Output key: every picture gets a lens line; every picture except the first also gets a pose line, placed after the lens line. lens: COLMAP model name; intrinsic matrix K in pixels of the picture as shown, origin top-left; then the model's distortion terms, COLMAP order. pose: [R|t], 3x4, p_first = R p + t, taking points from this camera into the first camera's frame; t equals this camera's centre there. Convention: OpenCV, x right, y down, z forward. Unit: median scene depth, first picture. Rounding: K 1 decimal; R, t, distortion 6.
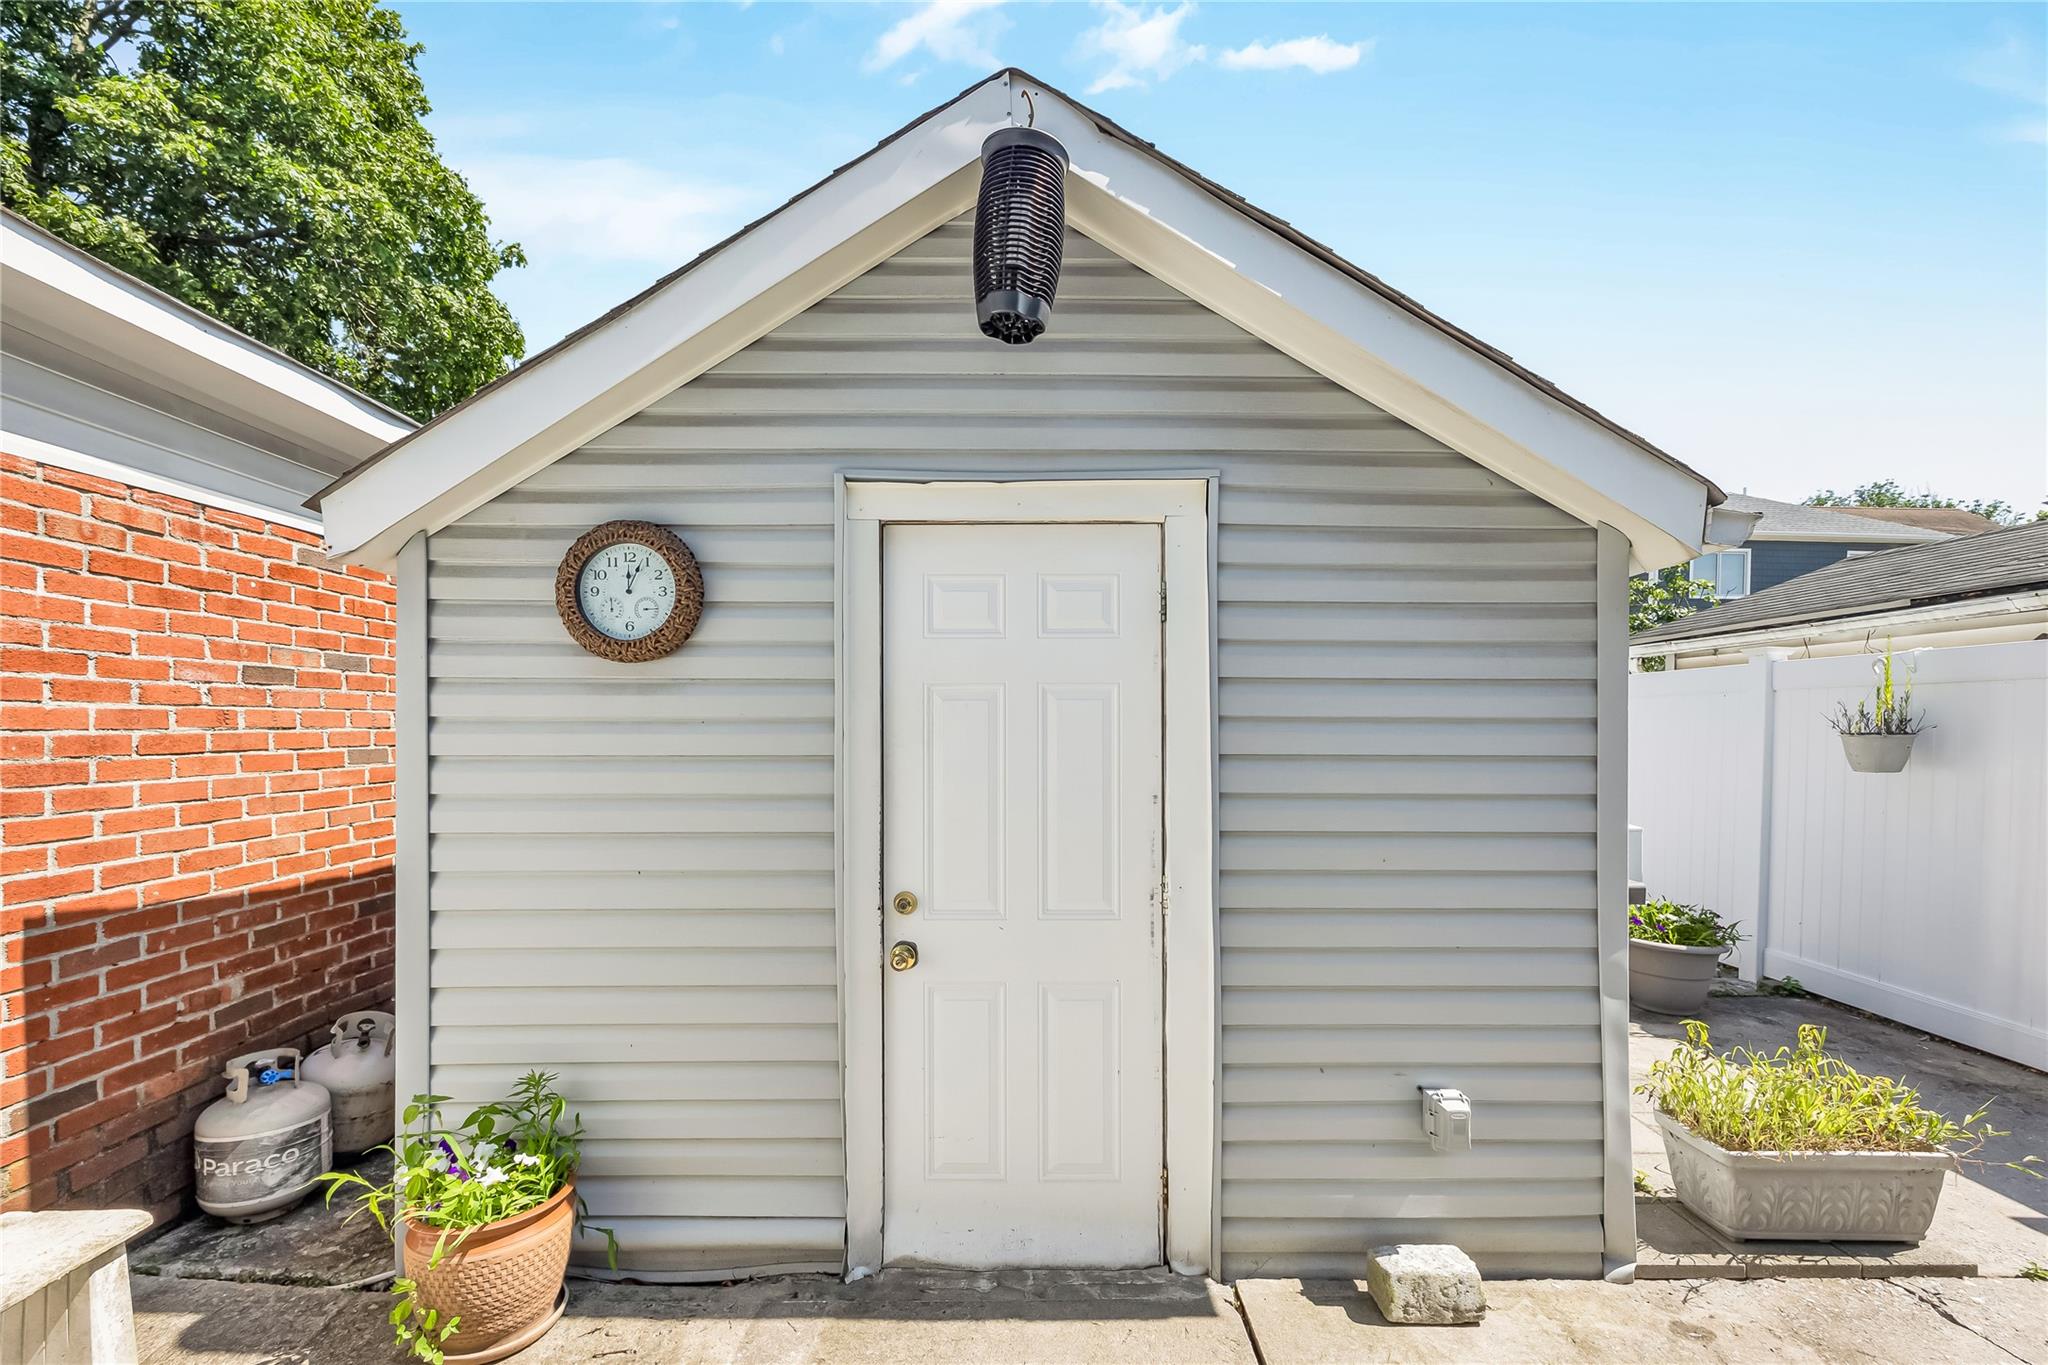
lens RADIAL K [[844.1, 0, 1009.1], [0, 844.1, 746.8], [0, 0, 1]] dist [0.003285, 0.000774]
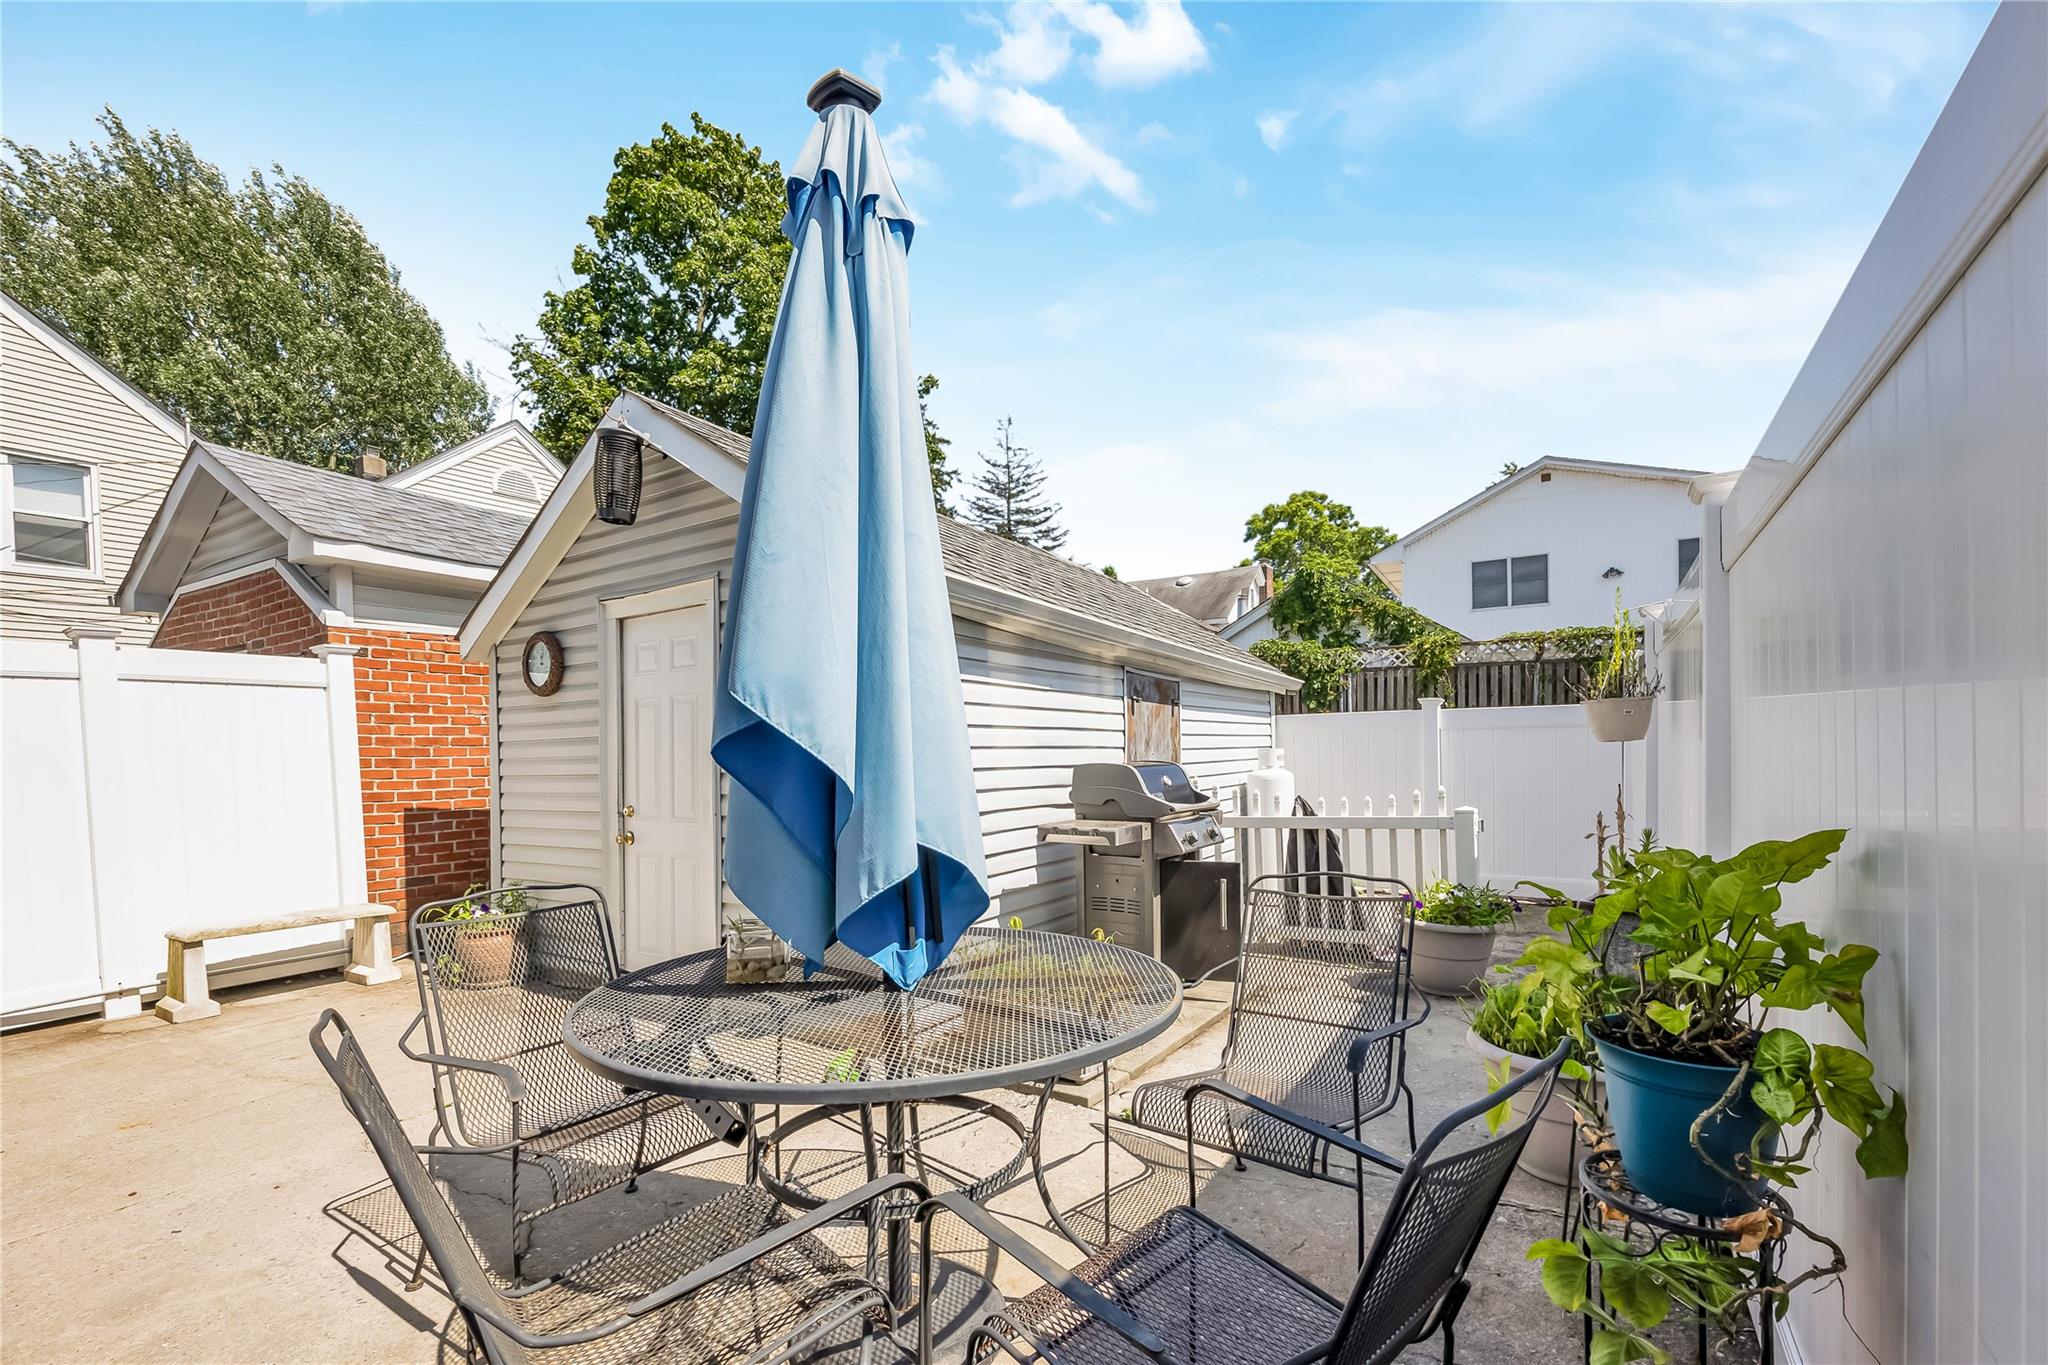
lens RADIAL K [[844.1, 0, 1029.5], [0, 844.1, 760.3], [0, 0, 1]] dist [0.003285, 0.000774]
pose [[0.843423, -0.012143, -0.537112, 1.733016], [0.009126, 0.999924, -0.008276, 0.090425], [0.537172, 0.002078, 0.843470, -0.153134]]
